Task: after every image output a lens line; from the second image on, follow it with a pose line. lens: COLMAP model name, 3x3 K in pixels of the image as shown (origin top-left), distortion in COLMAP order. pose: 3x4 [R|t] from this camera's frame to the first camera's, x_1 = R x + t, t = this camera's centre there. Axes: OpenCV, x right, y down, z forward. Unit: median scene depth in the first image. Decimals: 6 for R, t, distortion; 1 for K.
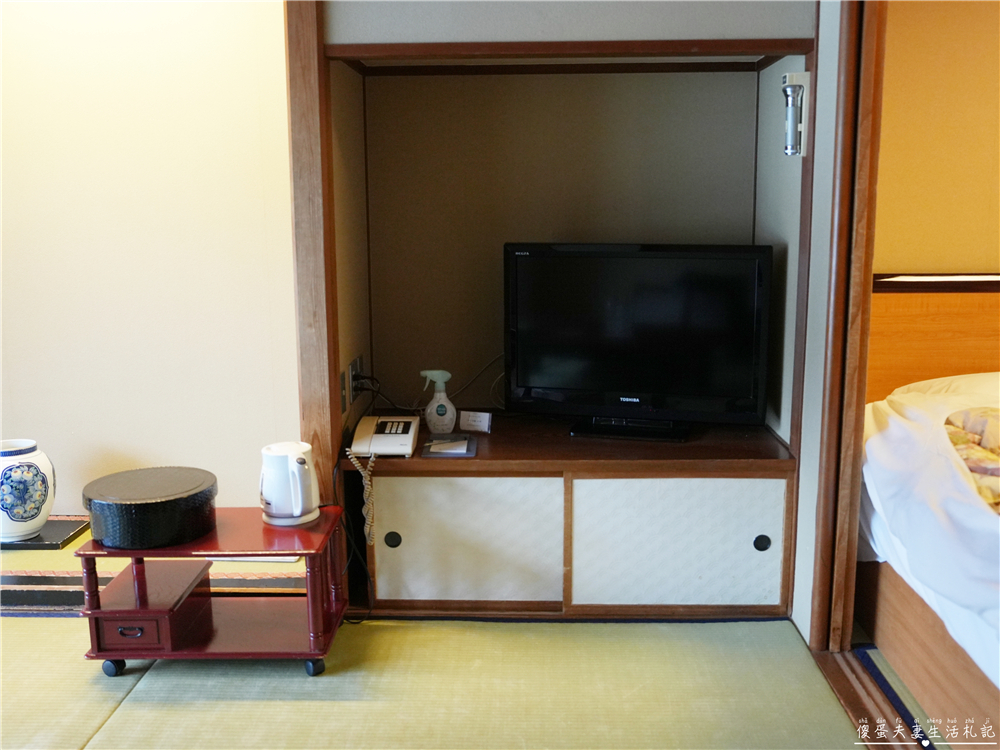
lens RADIAL K [[995.0, 0, 500.0], [0, 995.0, 375.0], [0, 0, 1]] dist [0.005908, 0.005199]
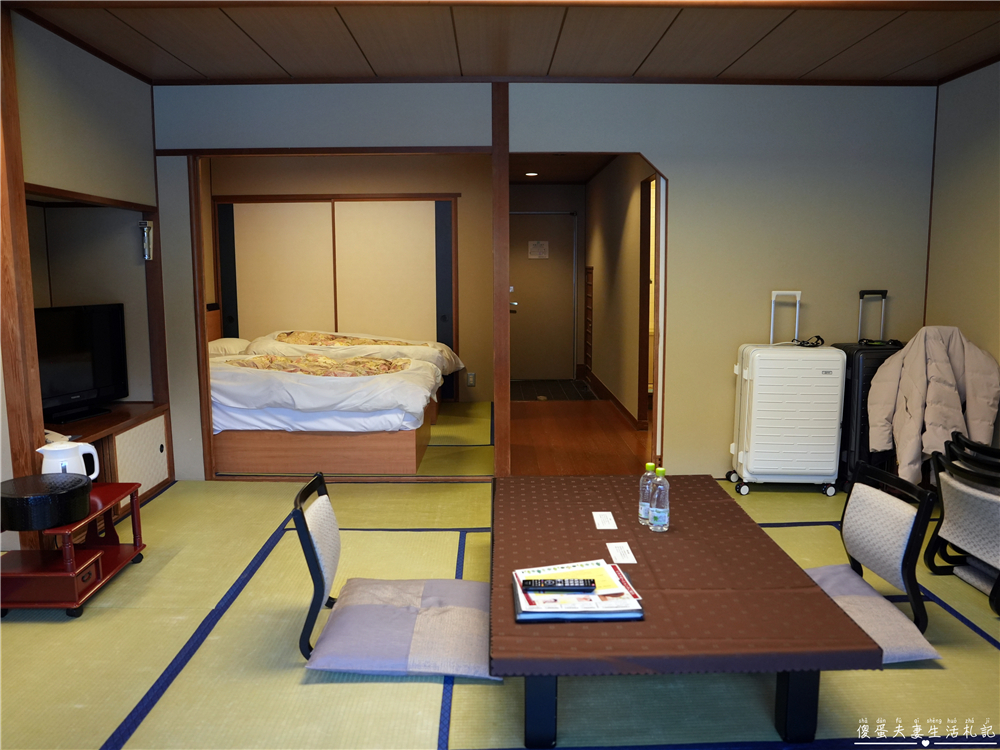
lens RADIAL K [[778.9, 0, 500.0], [0, 778.9, 375.0], [0, 0, 1]] dist [-0.109879, 0.090083]
pose [[-0.037062, -0.136474, 0.989950, -1.259756], [0.214370, 0.966483, 0.141264, -0.044810], [-0.976049, 0.217451, -0.006564, 0.314677]]
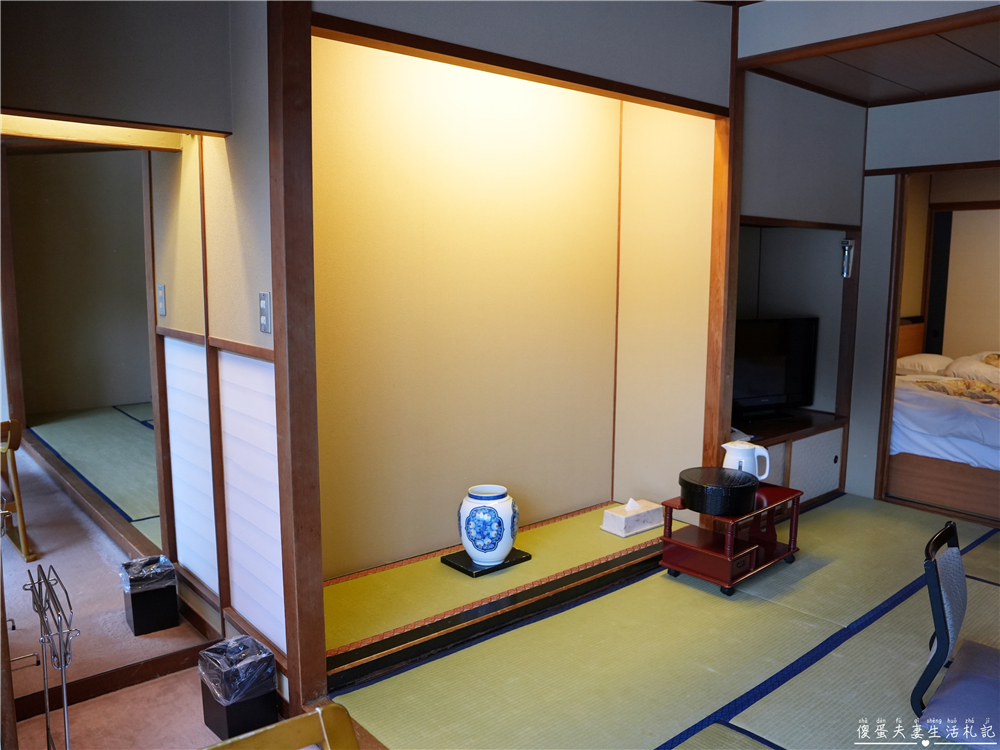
lens RADIAL K [[778.9, 0, 500.0], [0, 778.9, 375.0], [0, 0, 1]] dist [-0.109879, 0.090083]
pose [[0.743480, -0.091283, 0.662499, -1.297411], [0.140778, 0.989805, -0.021605, -0.070083], [-0.653773, 0.109328, 0.748751, 0.244123]]
